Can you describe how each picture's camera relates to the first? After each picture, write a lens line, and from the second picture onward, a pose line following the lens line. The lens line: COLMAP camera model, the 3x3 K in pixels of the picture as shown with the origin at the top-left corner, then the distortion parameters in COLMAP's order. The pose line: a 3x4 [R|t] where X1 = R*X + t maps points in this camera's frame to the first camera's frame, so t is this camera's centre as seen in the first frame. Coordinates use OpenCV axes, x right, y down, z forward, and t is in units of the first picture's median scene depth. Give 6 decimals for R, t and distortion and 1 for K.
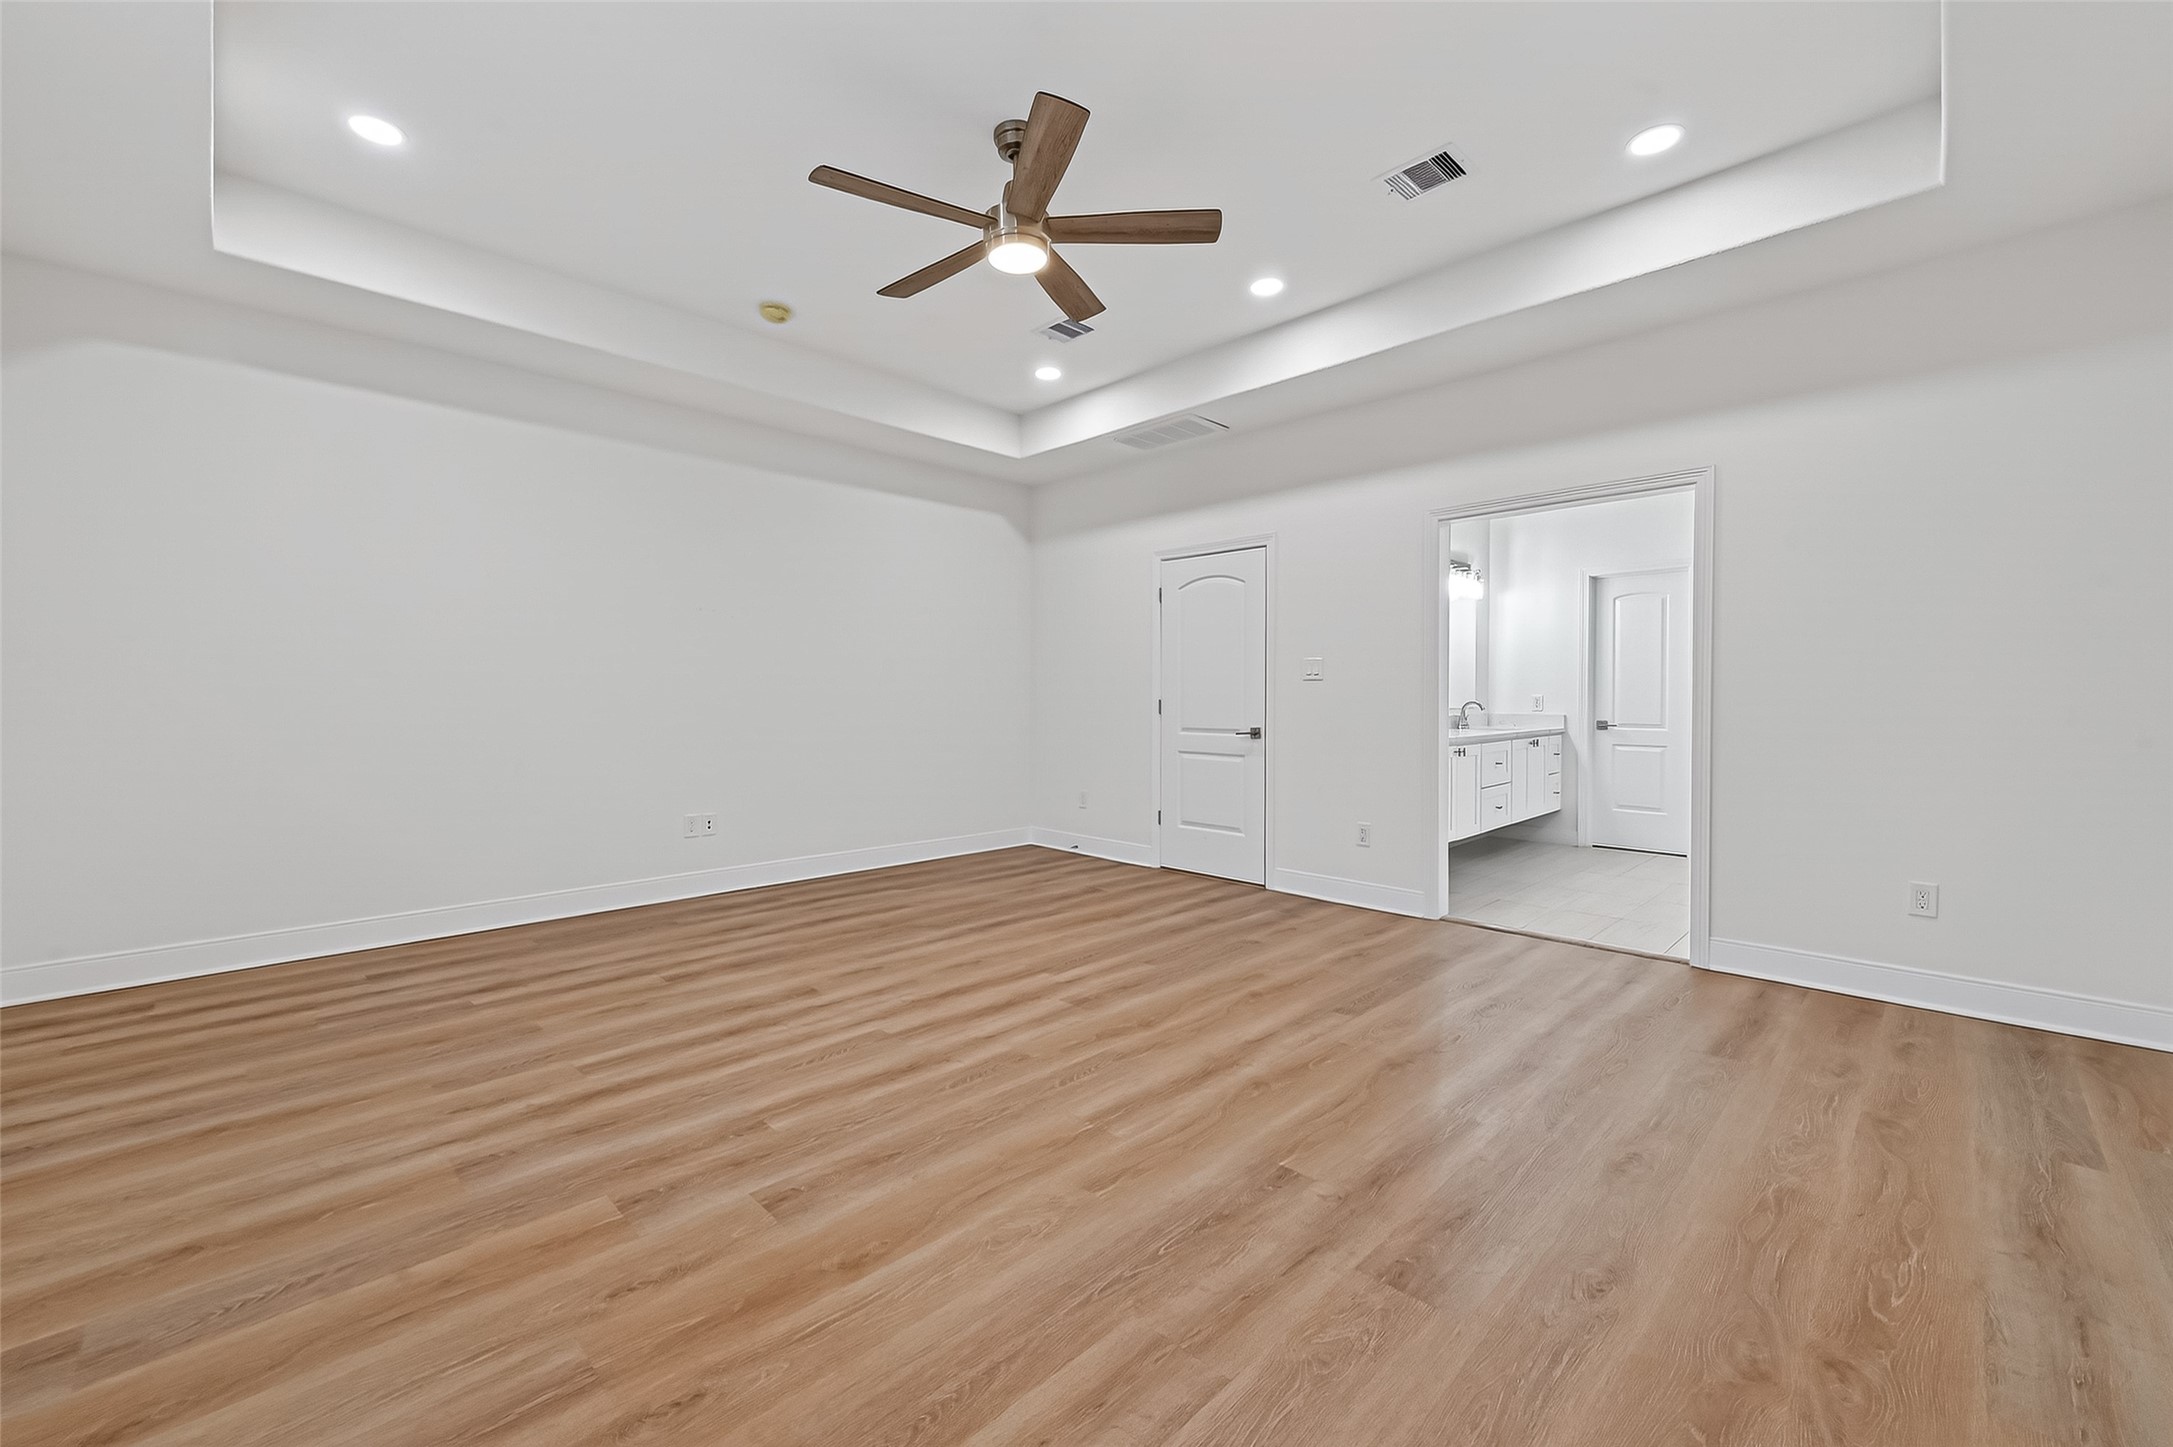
lens RADIAL K [[875.3, 0, 1095.7], [0, 875.3, 702.3], [0, 0, 1]] dist [0.000425, 0.000219]
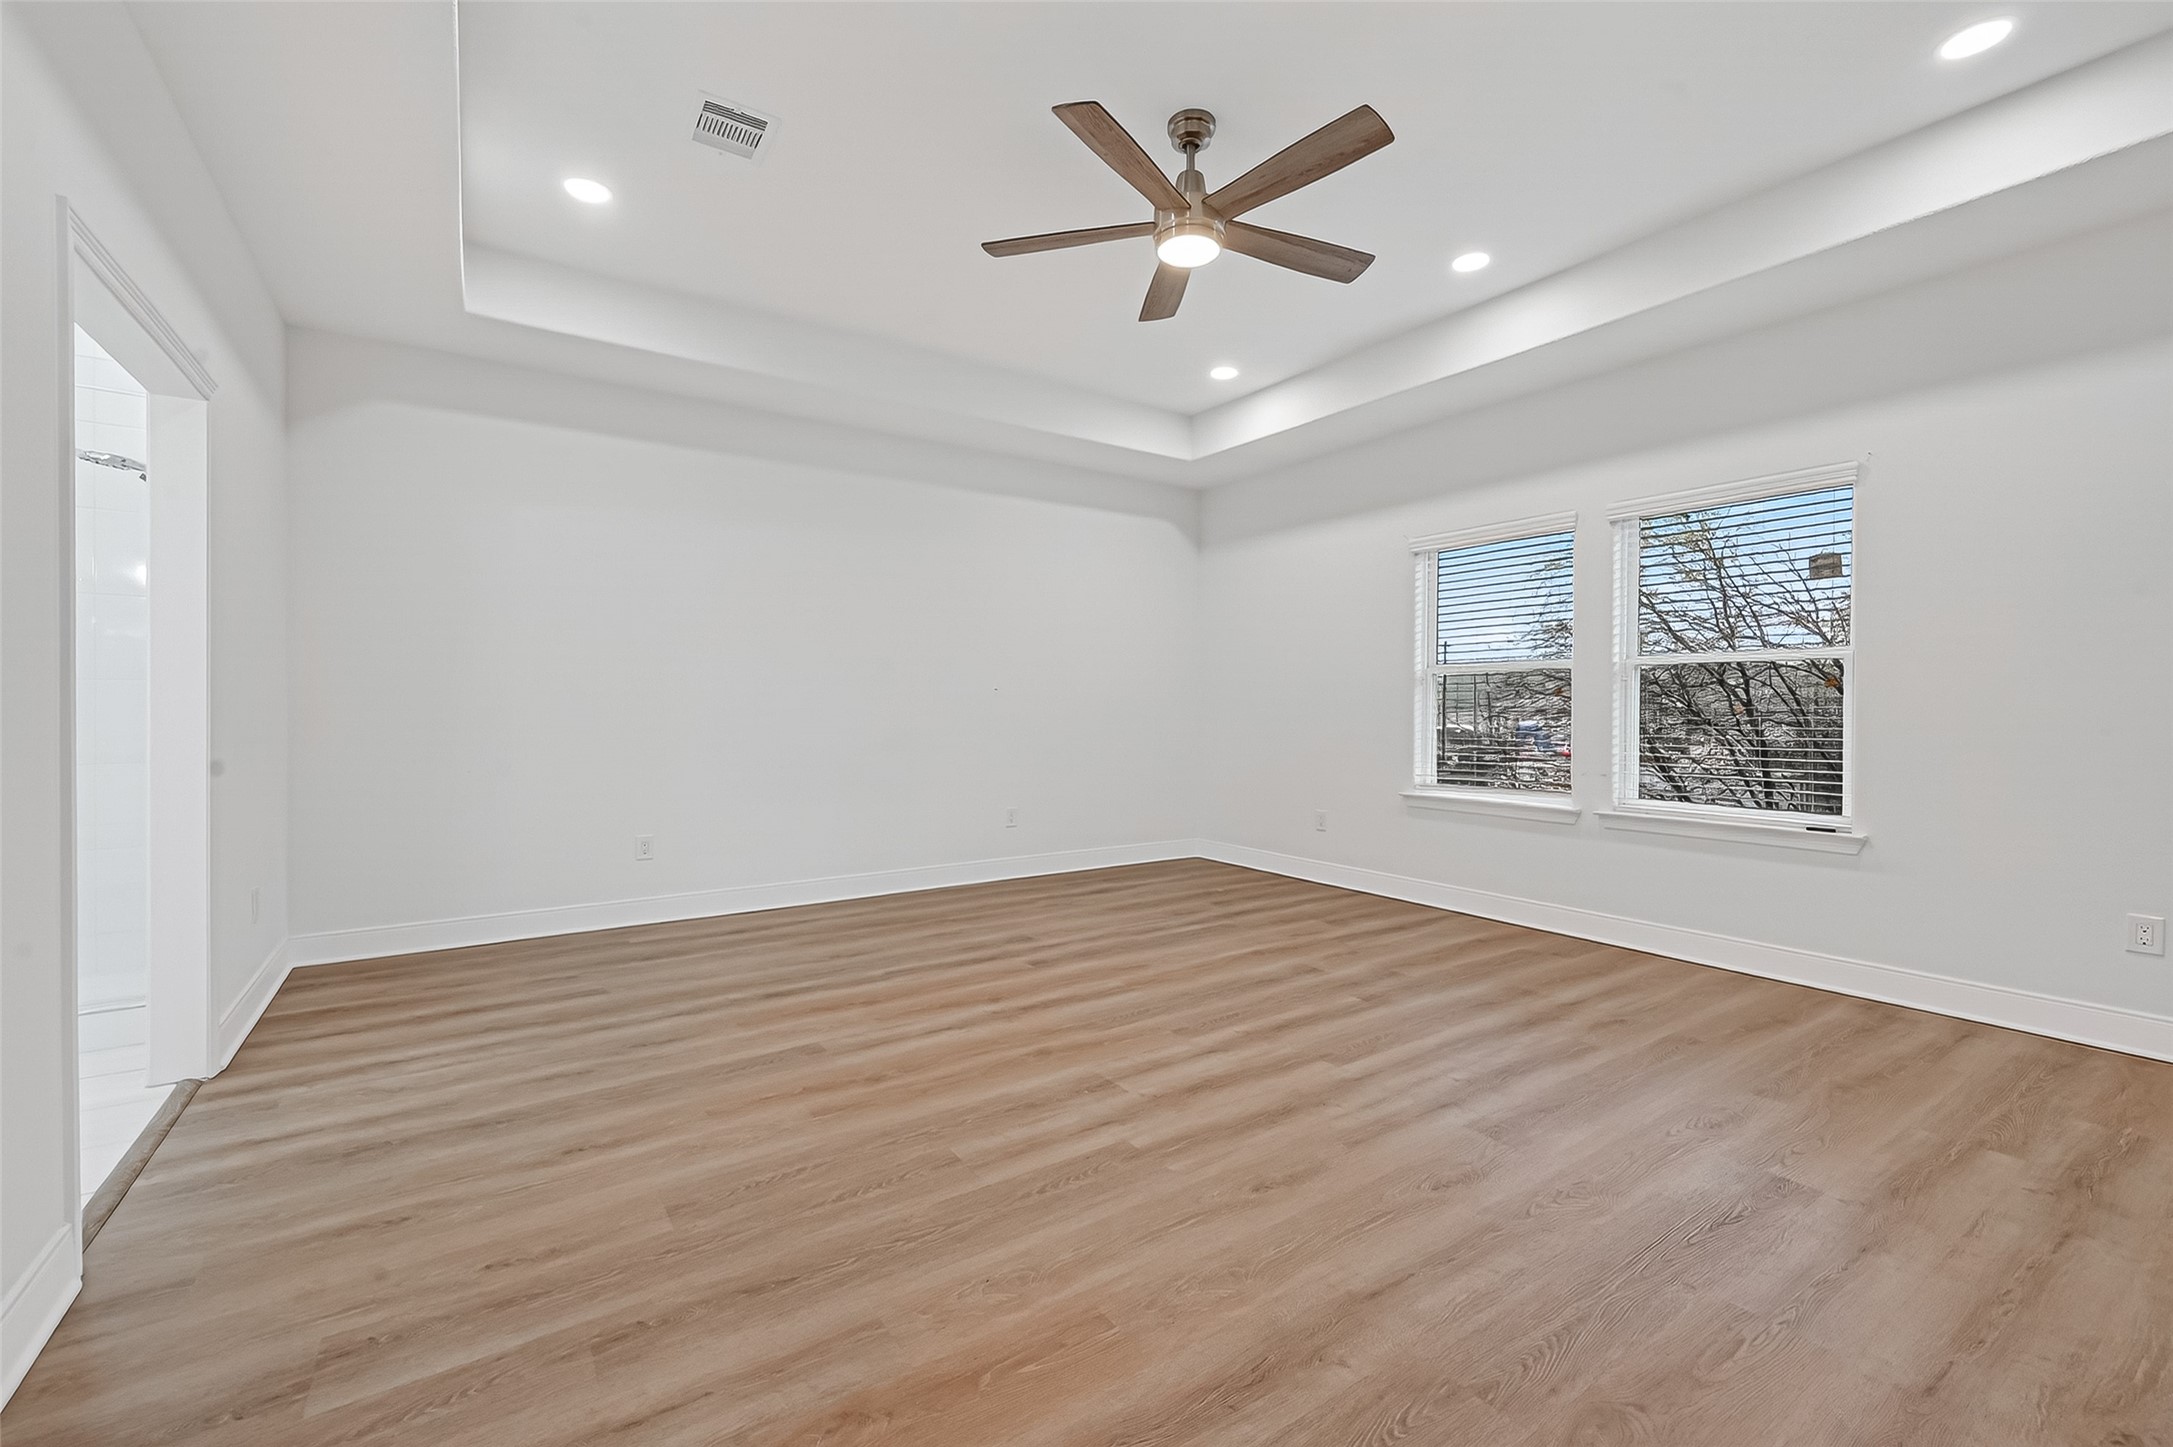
lens RADIAL K [[875.3, 0, 1095.7], [0, 875.3, 702.3], [0, 0, 1]] dist [0.000425, 0.000219]
pose [[-0.981741, -0.002280, 0.190208, -0.182347], [-0.001114, 0.999980, 0.006238, -0.005735], [-0.190219, 0.005912, -0.981724, 2.022553]]
